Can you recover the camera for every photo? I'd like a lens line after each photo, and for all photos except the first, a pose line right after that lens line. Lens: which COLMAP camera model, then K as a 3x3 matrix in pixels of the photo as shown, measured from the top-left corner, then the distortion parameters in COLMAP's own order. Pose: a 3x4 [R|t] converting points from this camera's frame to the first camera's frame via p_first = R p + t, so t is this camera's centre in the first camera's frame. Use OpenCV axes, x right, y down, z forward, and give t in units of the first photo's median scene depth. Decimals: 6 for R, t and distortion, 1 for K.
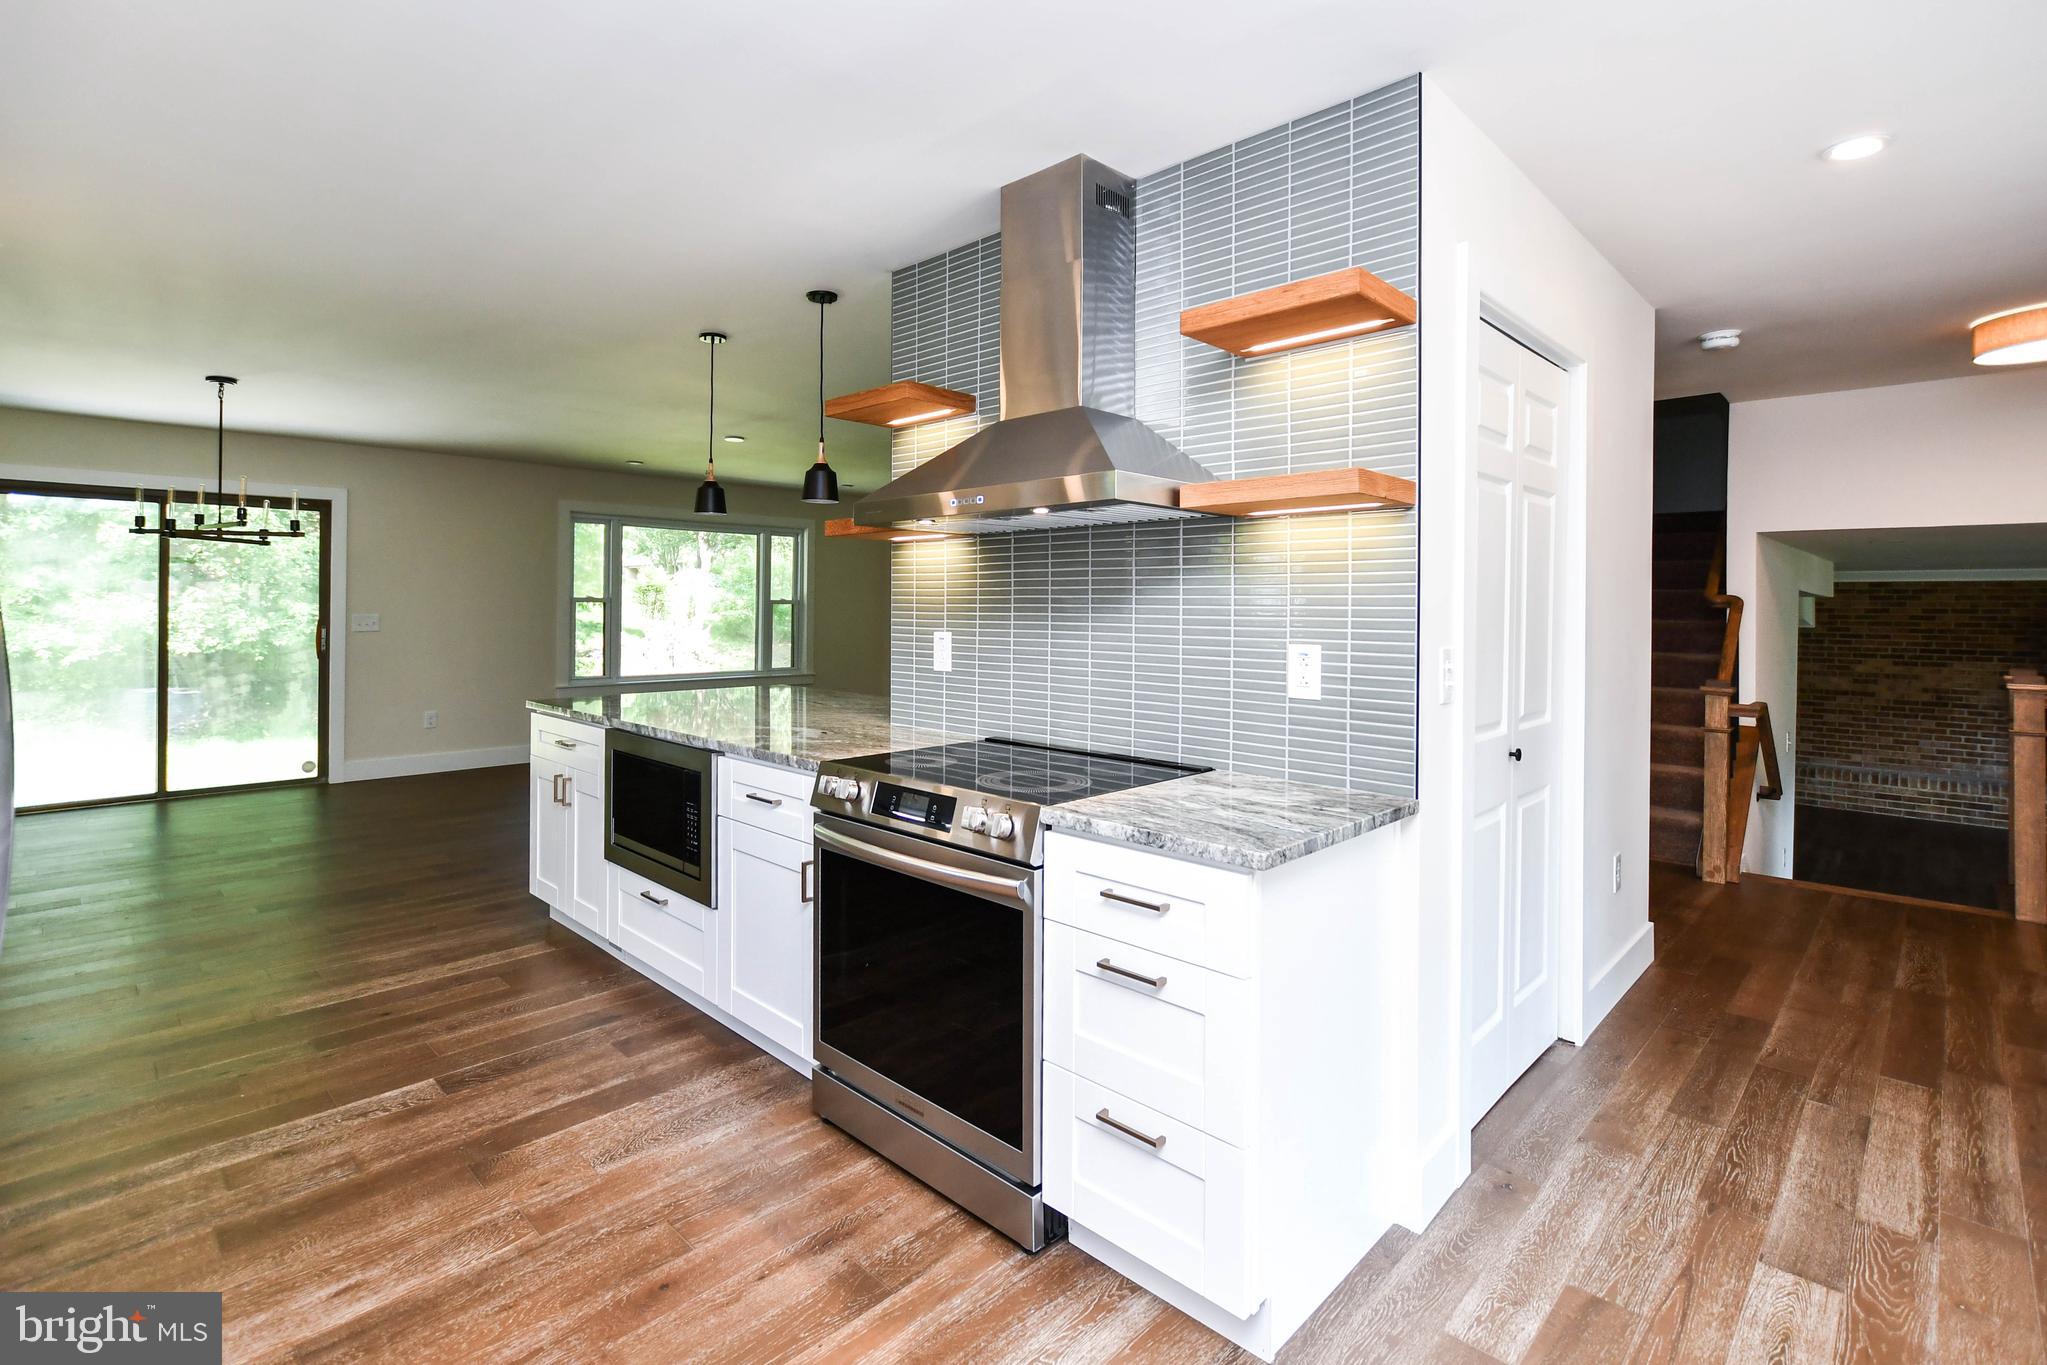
lens RADIAL K [[966.1, 0, 994.6], [0, 966.1, 600.4], [0, 0, 1]] dist [-0.002306, -0.000682]
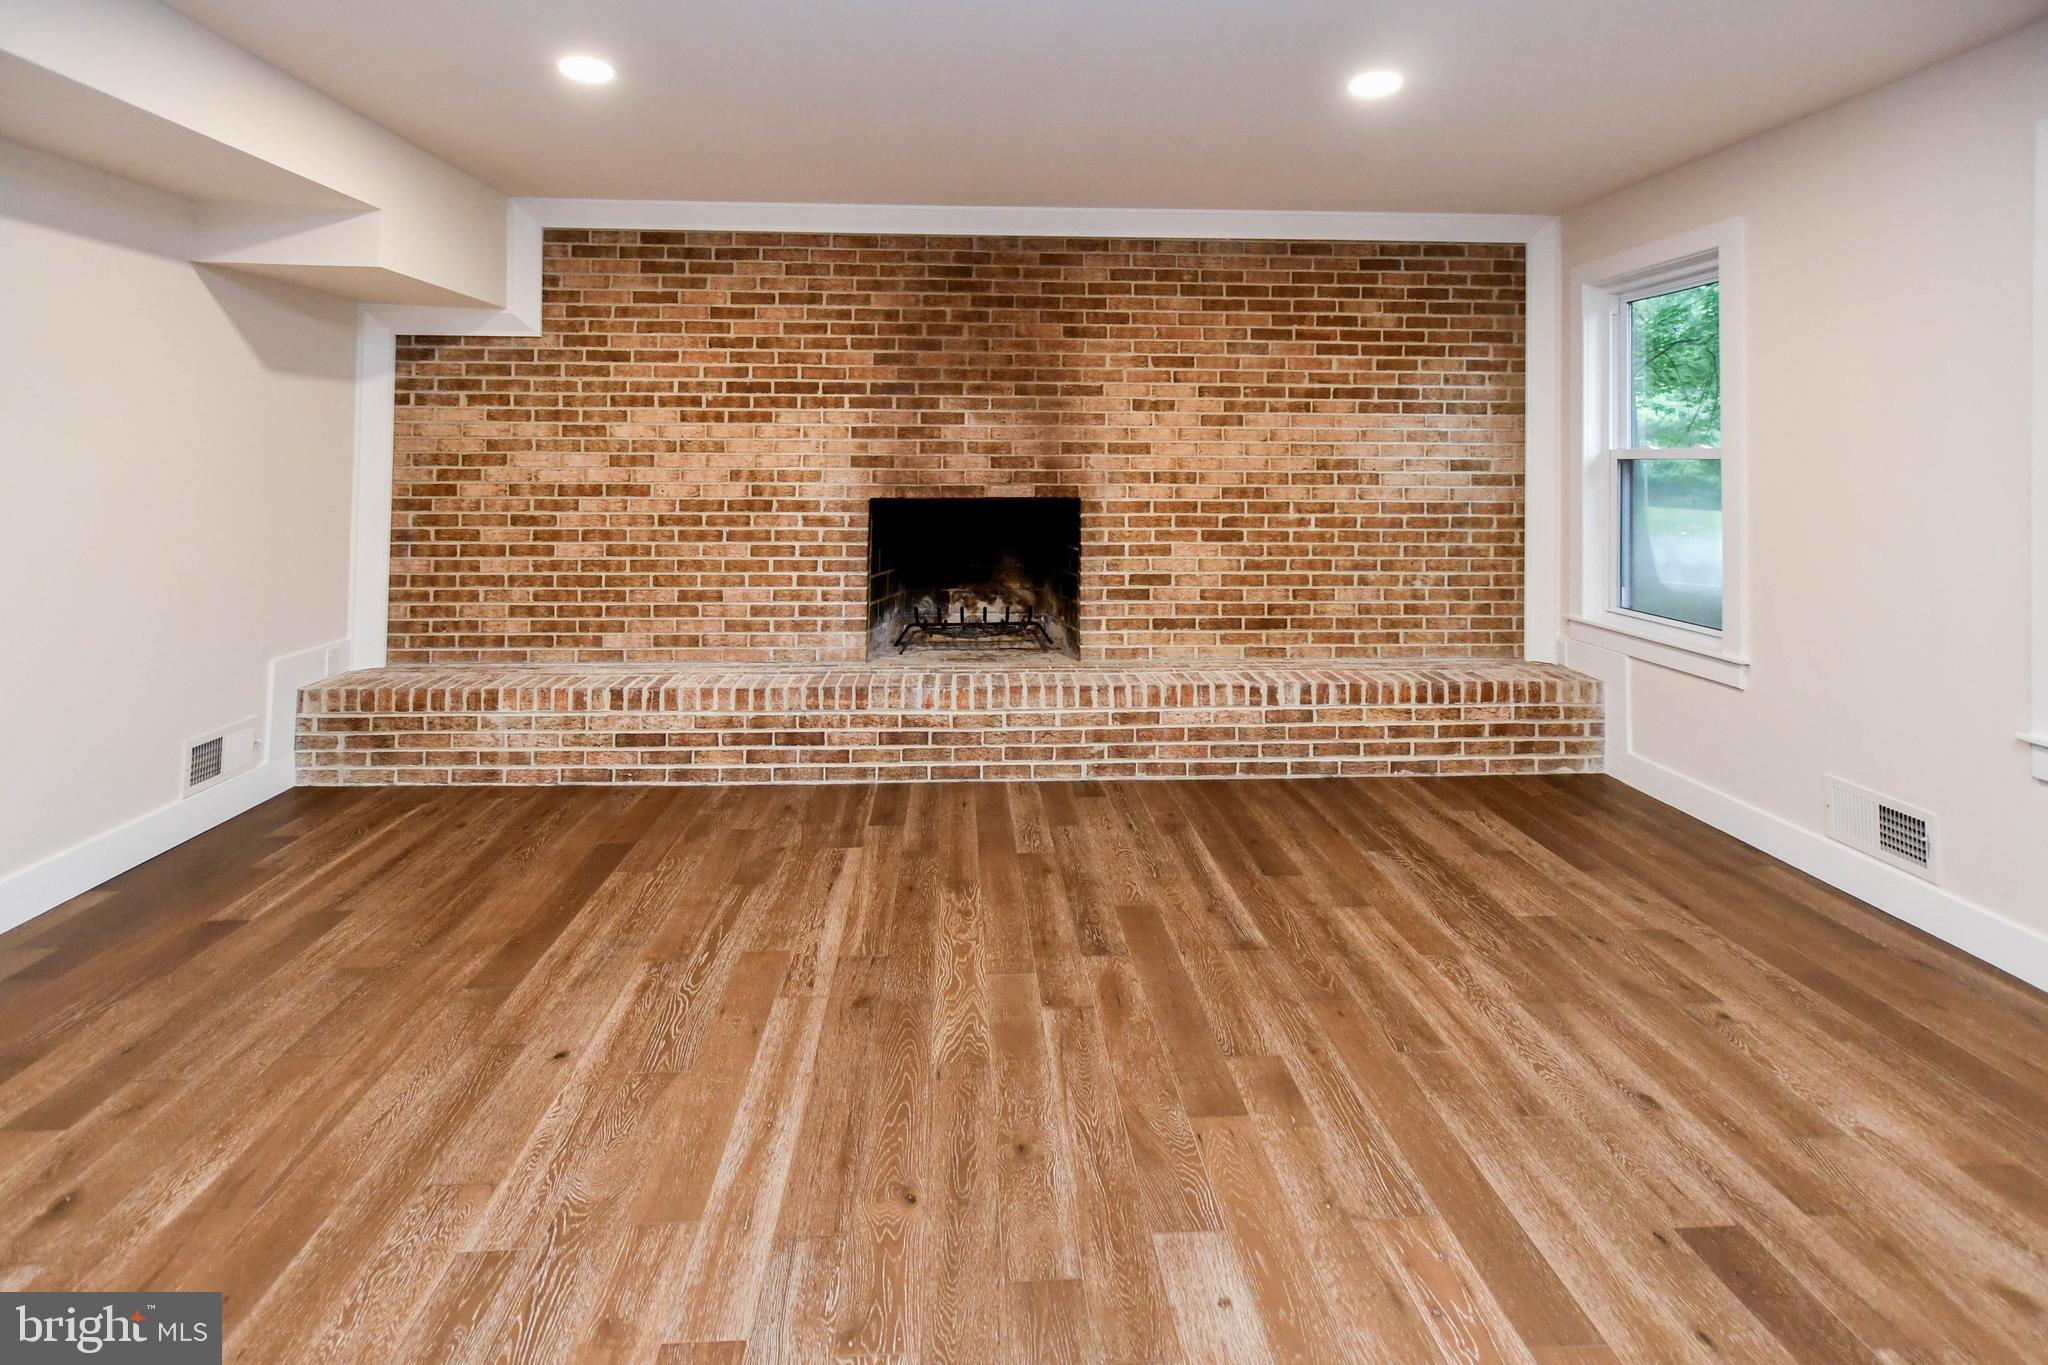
lens RADIAL K [[955.1, 0, 1012.4], [0, 955.1, 451.1], [0, 0, 1]] dist [-0.000118, -0.000004]
pose [[0.676343, 0.001350, 0.736586, 2.914274], [-0.003943, 0.999991, 0.001788, 0.323782], [-0.736577, -0.004113, 0.676342, 2.431292]]
